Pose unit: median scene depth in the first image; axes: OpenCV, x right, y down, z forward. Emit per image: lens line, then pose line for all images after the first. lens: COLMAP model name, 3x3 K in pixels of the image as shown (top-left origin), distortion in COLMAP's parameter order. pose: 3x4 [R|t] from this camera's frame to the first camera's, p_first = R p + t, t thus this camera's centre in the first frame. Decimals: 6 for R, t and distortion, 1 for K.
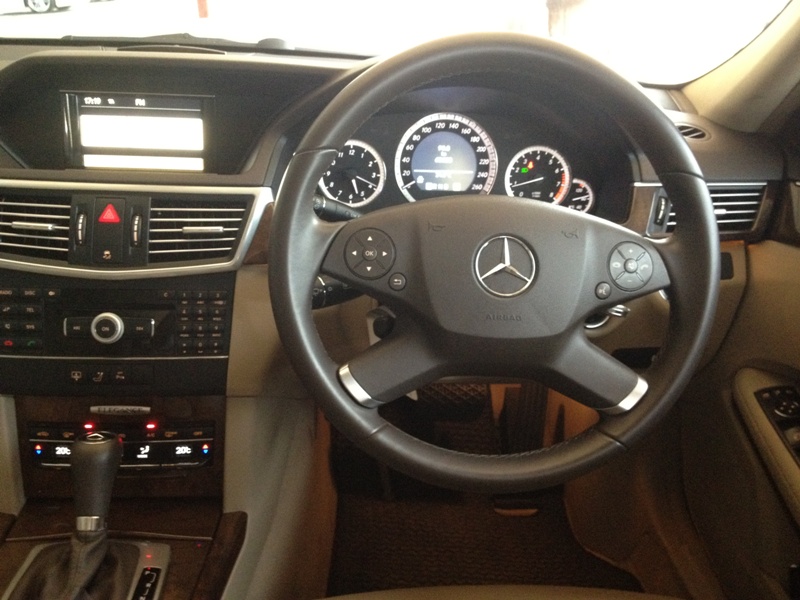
lens RADIAL K [[788.1, 0, 400.0], [0, 788.1, 300.0], [0, 0, 1]] dist [0.162271, -0.365819]
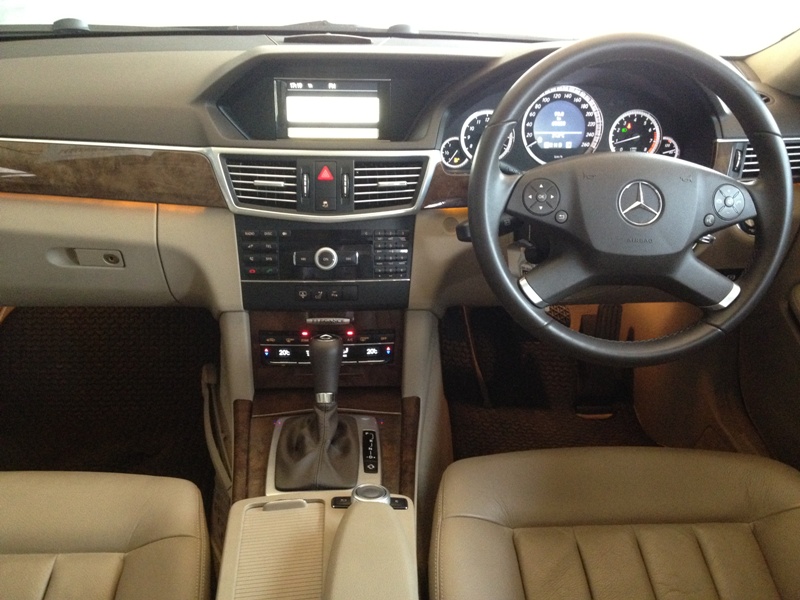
lens RADIAL K [[788.1, 0, 400.0], [0, 788.1, 300.0], [0, 0, 1]] dist [0.162271, -0.365819]
pose [[0.999736, -0.018389, -0.013744, -0.216992], [0.019118, 0.998306, 0.054946, 0.032763], [0.012711, -0.055194, 0.998395, -0.327307]]
